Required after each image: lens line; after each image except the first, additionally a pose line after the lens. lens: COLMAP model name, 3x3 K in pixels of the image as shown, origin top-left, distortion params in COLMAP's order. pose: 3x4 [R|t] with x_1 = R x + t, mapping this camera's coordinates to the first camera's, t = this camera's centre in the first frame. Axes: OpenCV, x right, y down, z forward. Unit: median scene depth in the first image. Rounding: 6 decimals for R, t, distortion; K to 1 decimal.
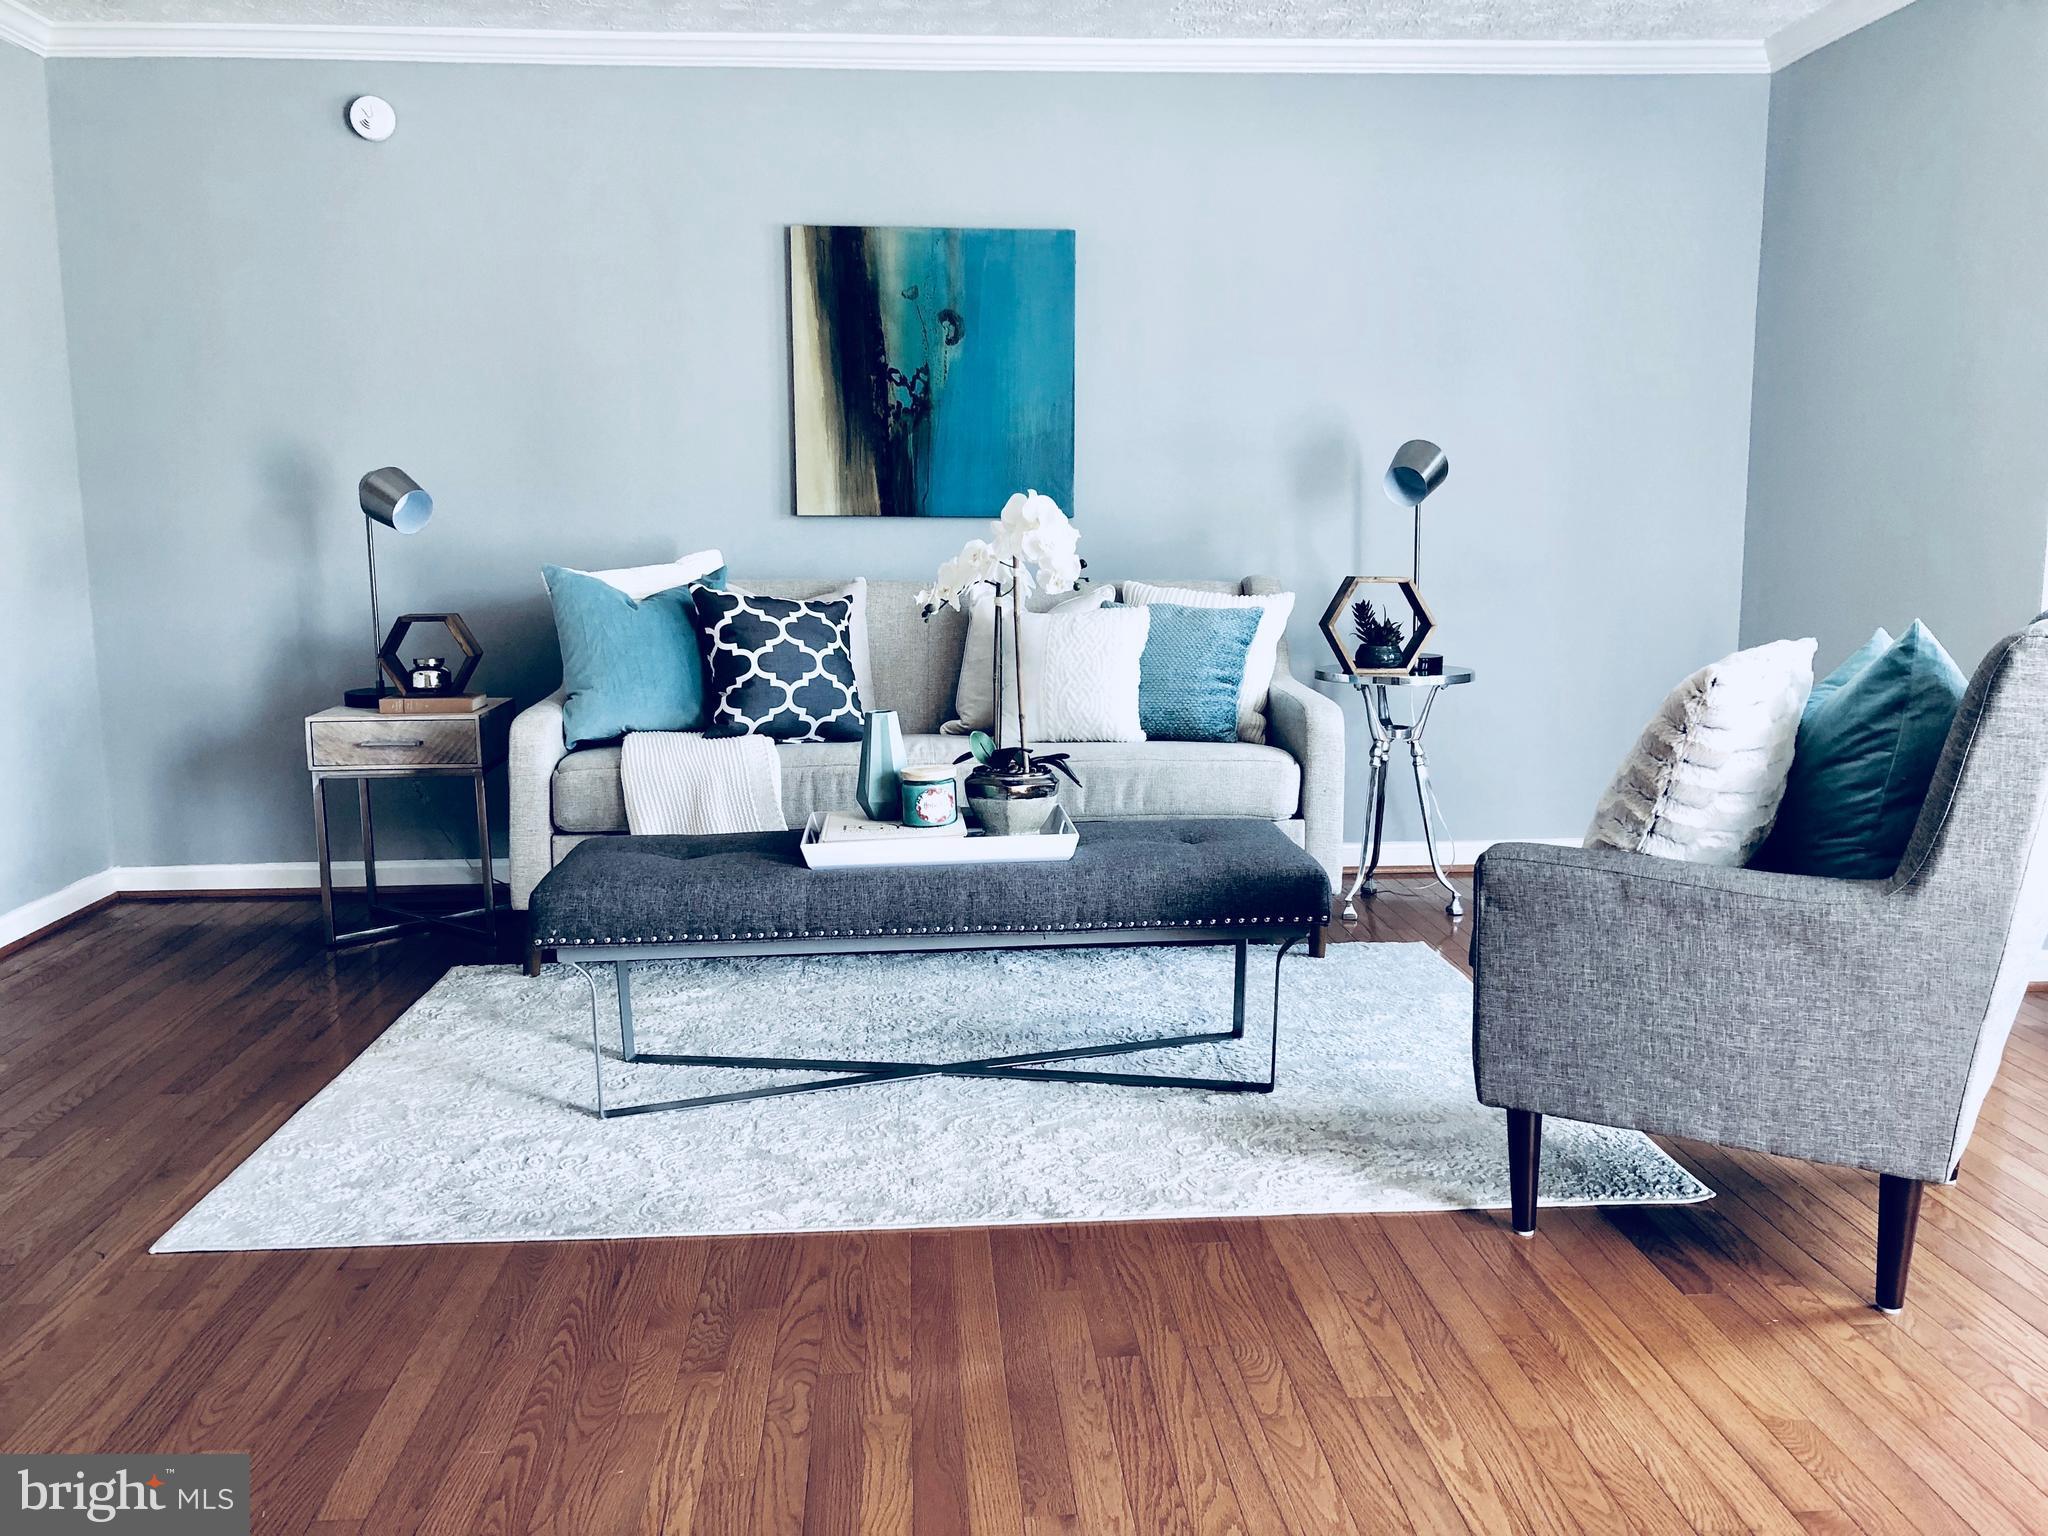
lens RADIAL K [[1647.3, 0, 1017.5], [0, 1647.3, 757.7], [0, 0, 1]] dist [0.024283, -0.002023]
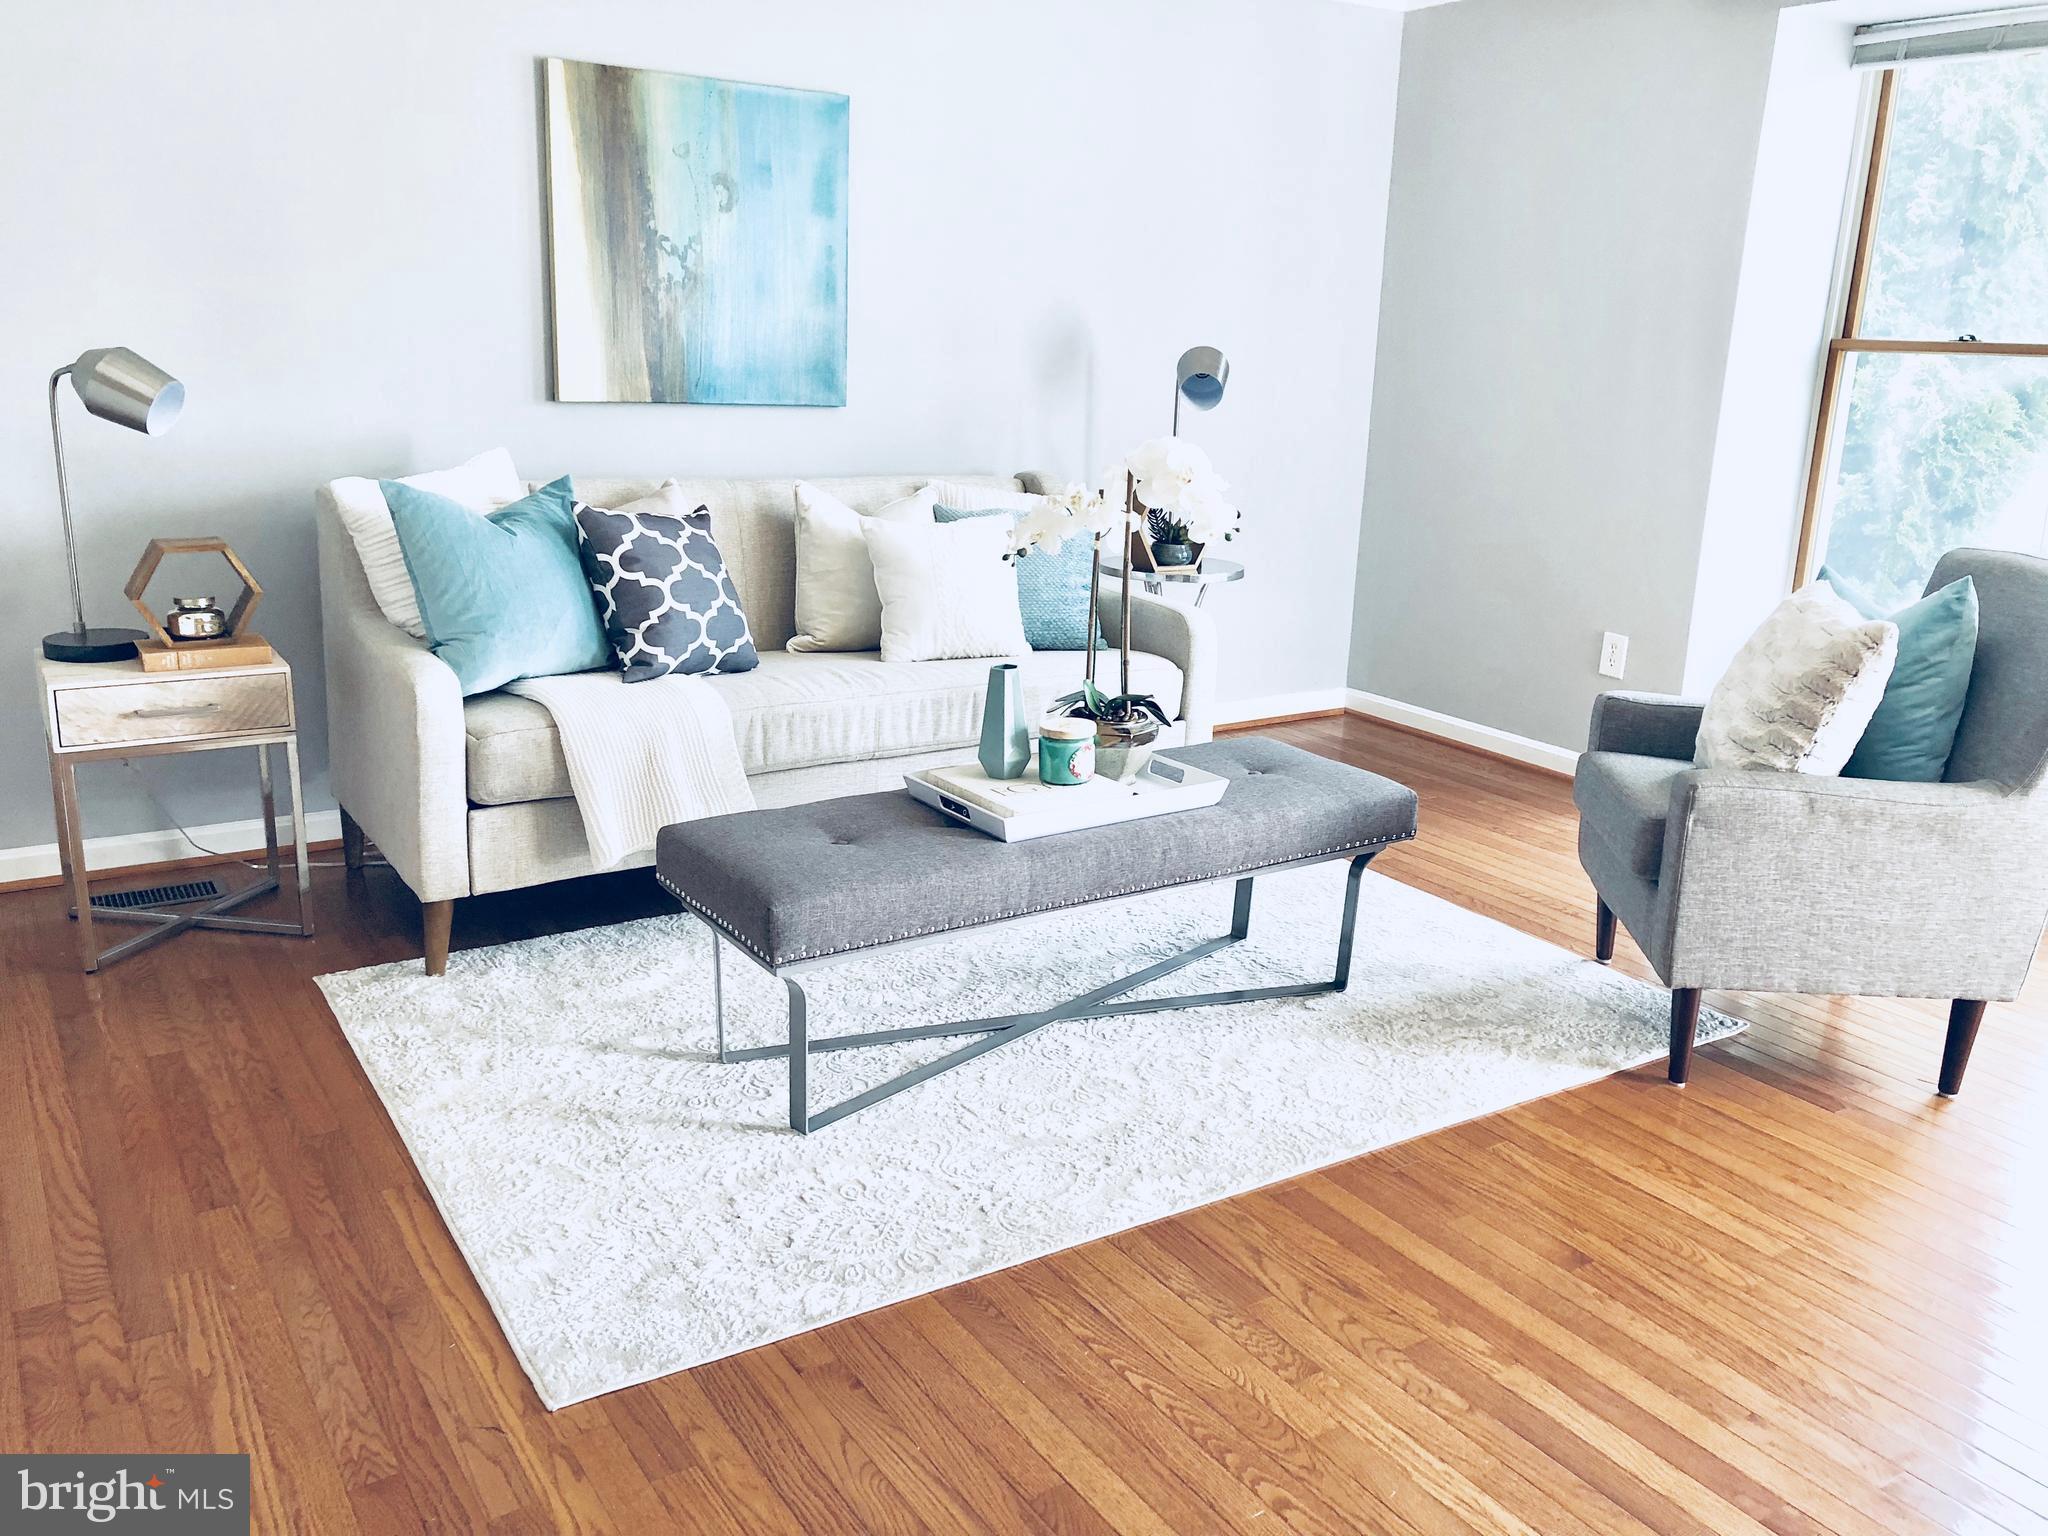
lens RADIAL K [[1647.3, 0, 1015.3], [0, 1647.3, 770.1], [0, 0, 1]] dist [0.024283, -0.002023]
pose [[0.875075, -0.094209, 0.474730, -0.465999], [0.033713, 0.990355, 0.134390, -0.083693], [-0.482812, -0.101597, 0.869811, 0.137197]]
